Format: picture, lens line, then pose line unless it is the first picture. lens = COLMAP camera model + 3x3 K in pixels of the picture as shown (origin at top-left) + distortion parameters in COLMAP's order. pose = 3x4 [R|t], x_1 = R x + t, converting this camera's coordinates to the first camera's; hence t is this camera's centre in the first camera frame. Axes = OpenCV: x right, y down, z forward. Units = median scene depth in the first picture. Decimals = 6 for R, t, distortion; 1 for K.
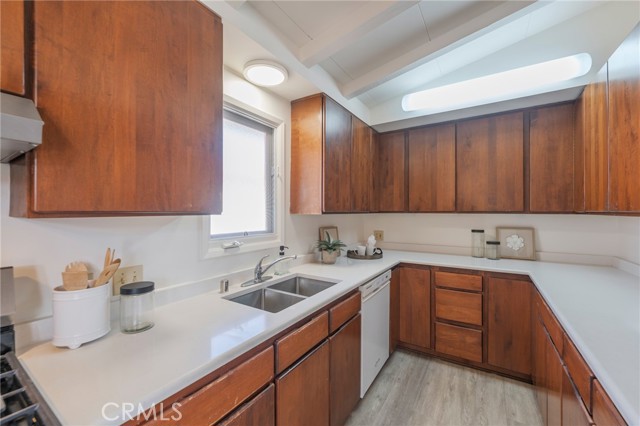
lens RADIAL K [[258.7, 0, 320.1], [0, 258.7, 212.2], [0, 0, 1]] dist [0.000588, -0.000186]
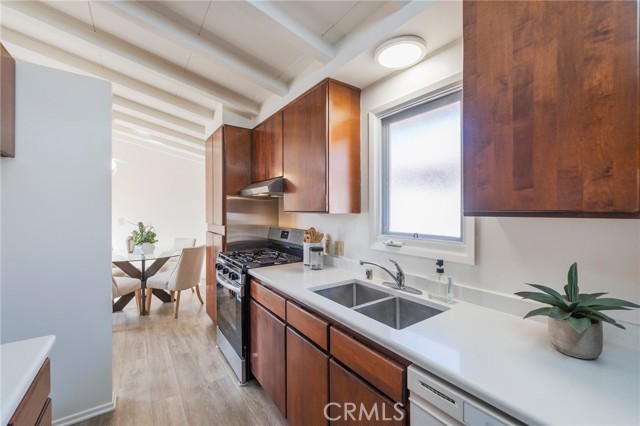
lens RADIAL K [[262.2, 0, 319.5], [0, 262.2, 212.1], [0, 0, 1]] dist [-0.000460, -0.000377]
pose [[-0.373273, 0.005105, -0.927707, 0.597550], [-0.000093, 0.999985, 0.005540, -0.003018], [0.927721, 0.002154, -0.373267, 0.901846]]
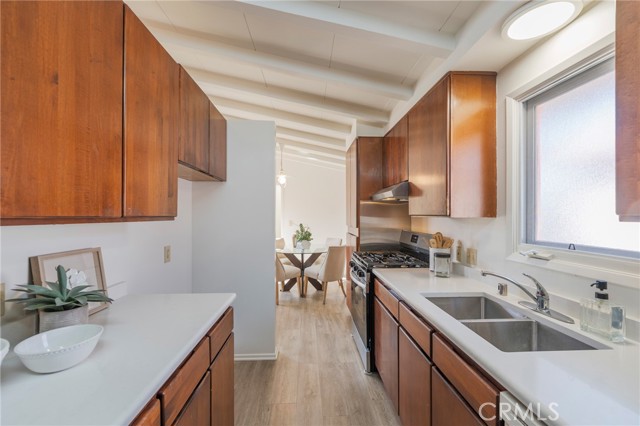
lens RADIAL K [[261.1, 0, 319.8], [0, 261.1, 216.1], [0, 0, 1]] dist [-0.001619, -0.000371]
pose [[-0.812813, 0.004088, -0.582510, 0.574838], [0.000721, 0.999982, 0.006011, -0.002434], [0.582524, 0.004466, -0.812801, 1.026084]]
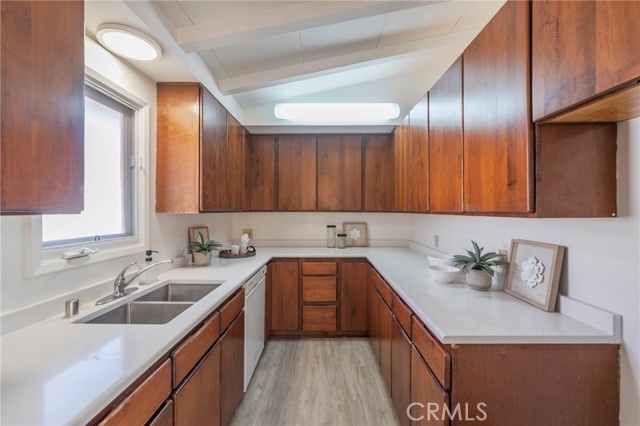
lens RADIAL K [[257.4, 0, 320.0], [0, 257.4, 213.0], [0, 0, 1]] dist [0.000485, -0.000575]
pose [[0.850331, -0.002978, 0.526240, -0.107772], [-0.000731, 0.999976, 0.006840, 0.000463], [-0.526248, -0.006201, 0.850308, -0.019481]]
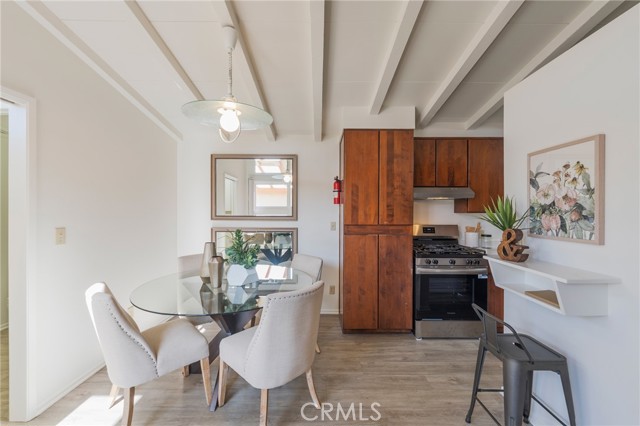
lens RADIAL K [[258.7, 0, 320.1], [0, 258.7, 212.2], [0, 0, 1]] dist [0.000588, -0.000186]
pose [[0.544960, 0.004296, -0.838451, 0.430953], [-0.004993, 0.999986, 0.001879, 0.006097], [0.838447, 0.003163, 0.544974, -1.242723]]
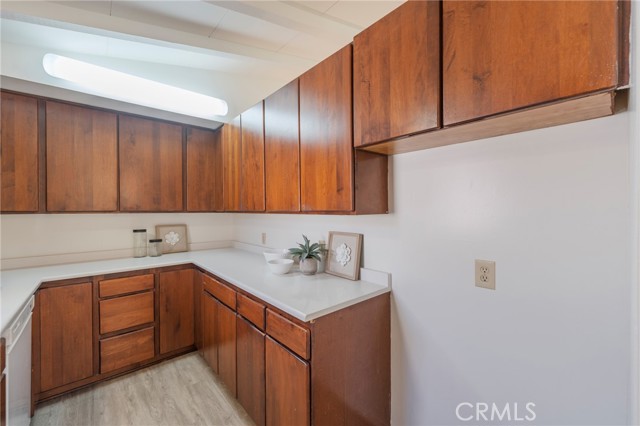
lens RADIAL K [[262.2, 0, 319.5], [0, 262.2, 212.1], [0, 0, 1]] dist [-0.000460, -0.000377]
pose [[0.285280, -0.007690, 0.958413, -0.204106], [0.006866, 0.999959, 0.005980, 0.000440], [-0.958420, 0.004874, 0.285321, 0.067908]]
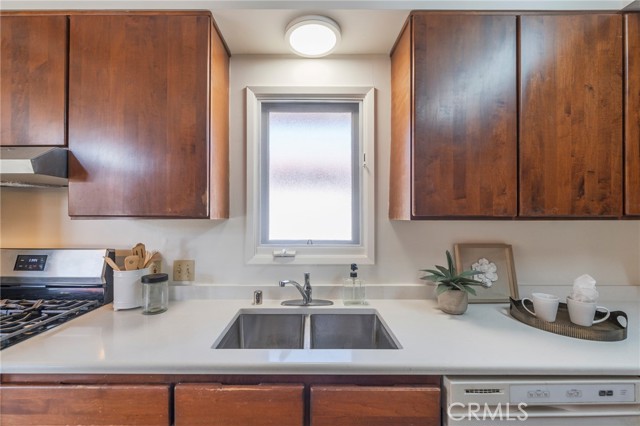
lens RADIAL K [[263.0, 0, 312.7], [0, 263.0, 213.6], [0, 0, 1]] dist [-0.000812, -0.000161]
pose [[0.537802, -0.004821, -0.843058, 0.376026], [-0.002113, 0.999973, -0.007066, -0.002541], [0.843069, 0.005582, 0.537777, 0.484759]]
